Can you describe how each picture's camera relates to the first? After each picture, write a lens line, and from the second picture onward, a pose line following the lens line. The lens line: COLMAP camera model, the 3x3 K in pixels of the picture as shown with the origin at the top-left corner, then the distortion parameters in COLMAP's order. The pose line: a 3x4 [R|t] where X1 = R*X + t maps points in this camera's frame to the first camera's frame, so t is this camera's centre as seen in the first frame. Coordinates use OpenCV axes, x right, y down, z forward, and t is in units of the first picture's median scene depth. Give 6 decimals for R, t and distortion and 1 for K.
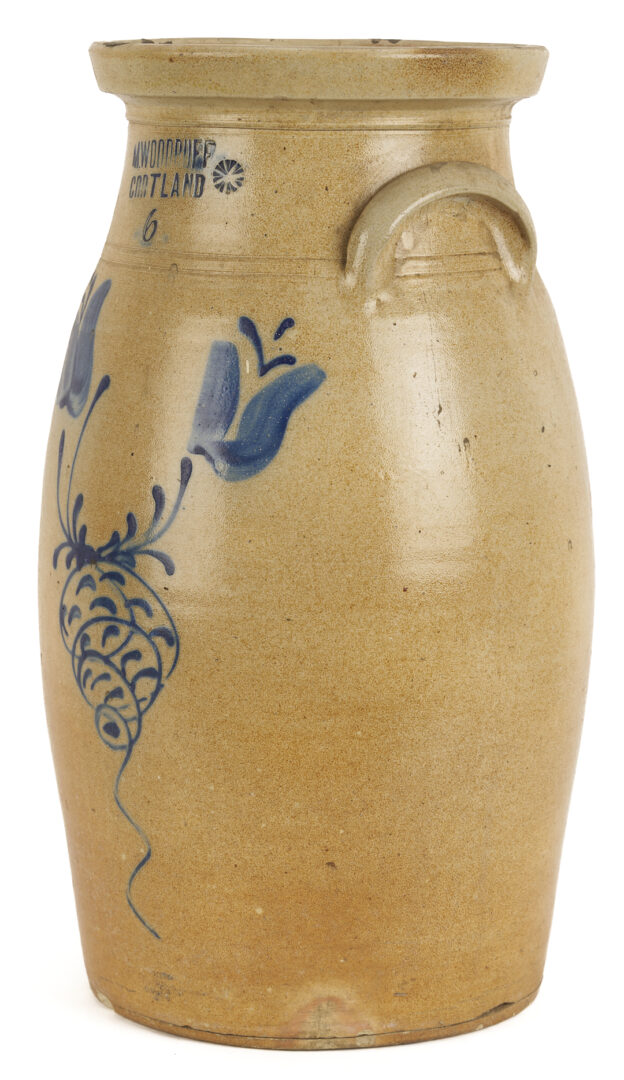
lens RADIAL K [[3587.3, 0, 312.0], [0, 3587.3, 540.0], [0, 0, 1]] dist [-0.025878, -0.031116]
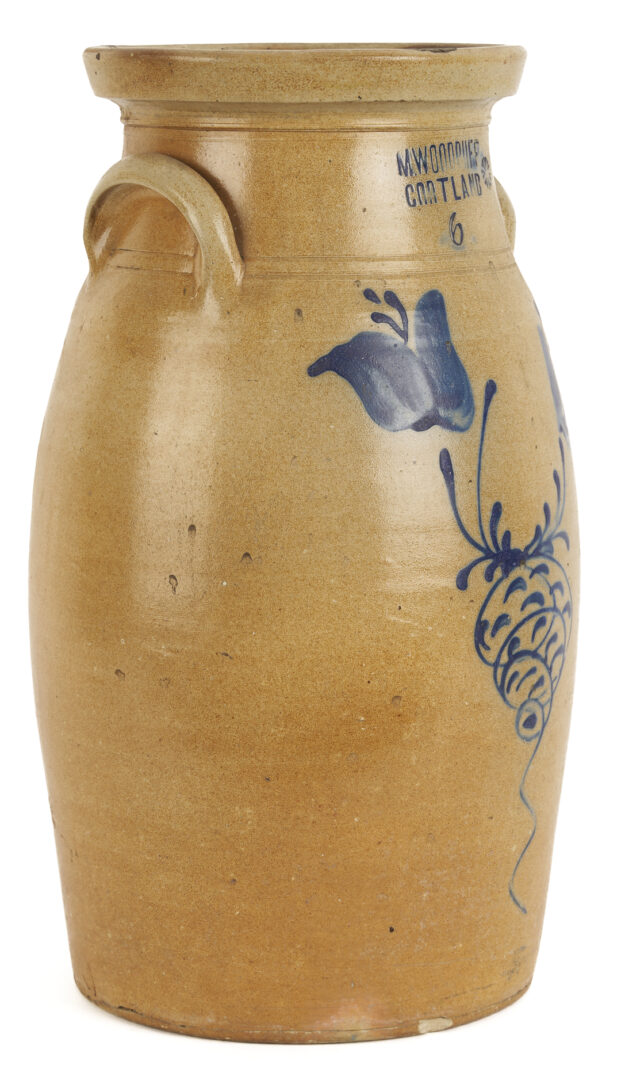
lens RADIAL K [[3587.3, 0, 310.5], [0, 3587.3, 540.0], [0, 0, 1]] dist [-0.025878, -0.031116]
pose [[-0.150245, -0.159385, 0.975717, -1.038279], [0.152862, 0.971306, 0.182203, -0.193507], [-0.976760, 0.176525, -0.121570, 1.184940]]
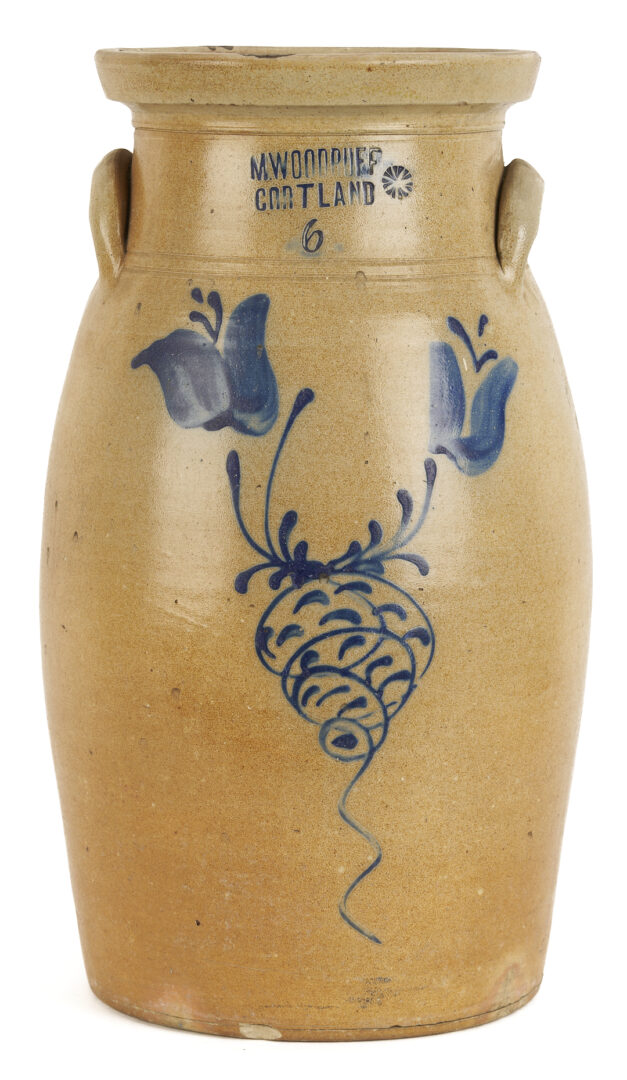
lens RADIAL K [[4120.4, 0, 313.5], [0, 4120.4, 540.0], [0, 0, 1]] dist [0.034595, 0.749045]
pose [[0.627500, -0.111451, 0.770599, -0.944474], [0.121873, 0.991562, 0.044167, -0.054762], [-0.769019, 0.066200, 0.635789, 0.277984]]
